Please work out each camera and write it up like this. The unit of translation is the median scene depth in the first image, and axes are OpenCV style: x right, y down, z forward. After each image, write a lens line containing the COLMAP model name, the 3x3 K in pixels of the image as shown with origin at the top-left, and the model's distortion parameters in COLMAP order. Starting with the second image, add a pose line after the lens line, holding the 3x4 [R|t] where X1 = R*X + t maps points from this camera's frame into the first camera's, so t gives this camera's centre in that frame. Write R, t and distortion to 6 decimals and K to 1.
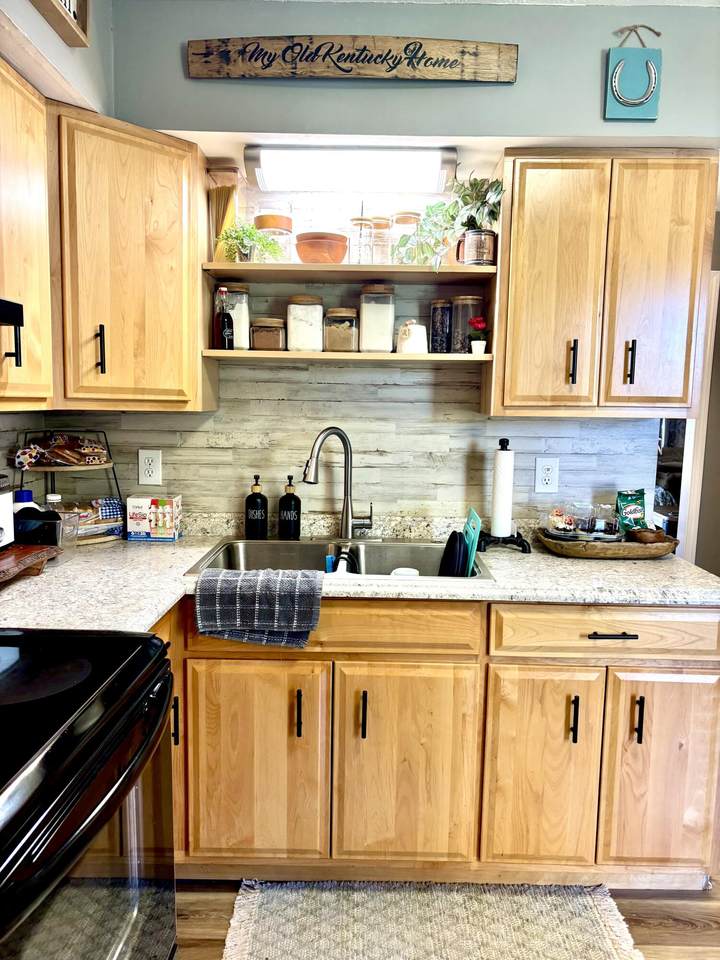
lens RADIAL K [[710.0, 0, 363.8], [0, 710.0, 493.4], [0, 0, 1]] dist [0.051766, -0.072873]
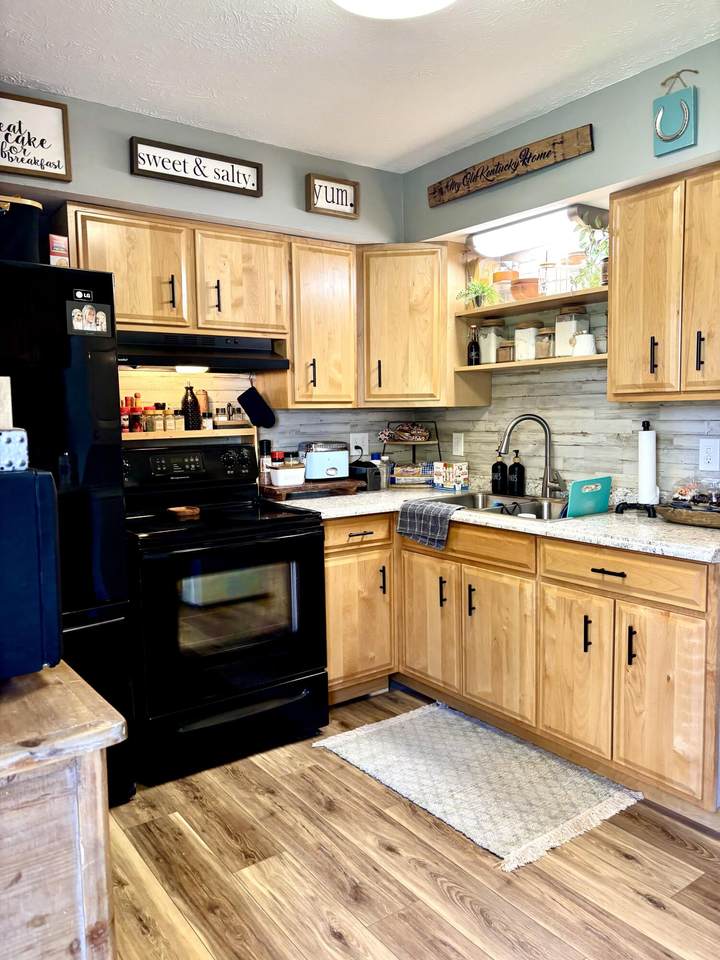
lens RADIAL K [[710.0, 0, 363.8], [0, 710.0, 493.4], [0, 0, 1]] dist [0.051766, -0.072873]
pose [[0.602910, 0.066251, -0.795053, 1.018757], [-0.074287, 0.996878, 0.026734, 0.055109], [0.794343, 0.042944, 0.605950, -0.112623]]
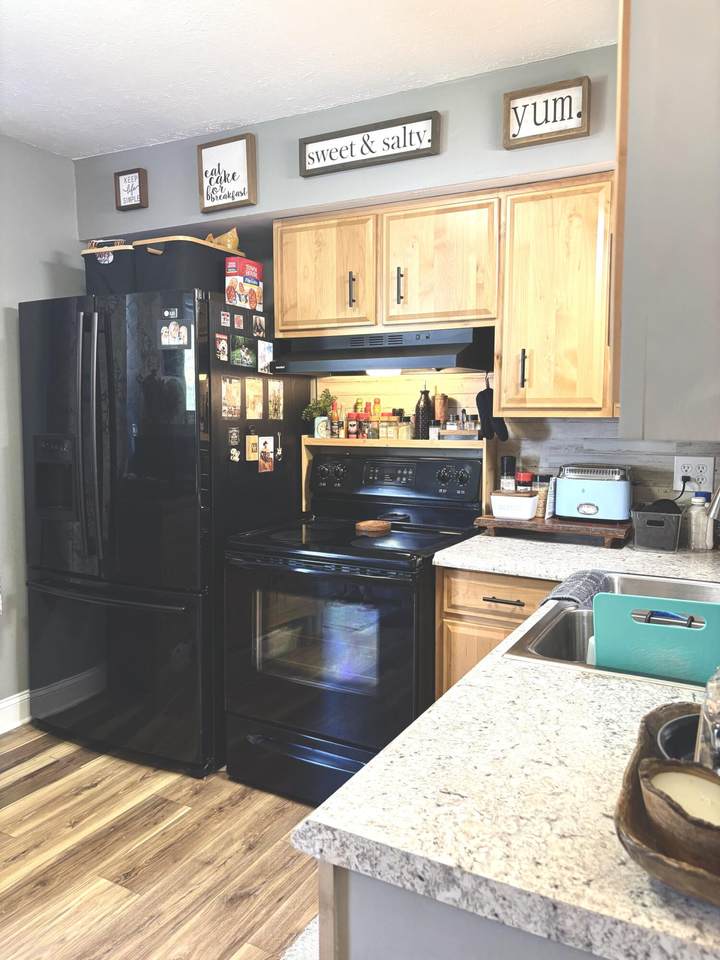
lens RADIAL K [[710.0, 0, 363.8], [0, 710.0, 493.4], [0, 0, 1]] dist [0.051766, -0.072873]
pose [[-0.455057, 0.081192, -0.886753, 0.821975], [-0.123194, 0.980518, 0.152997, -0.116086], [0.881899, 0.178865, -0.436189, 1.108693]]
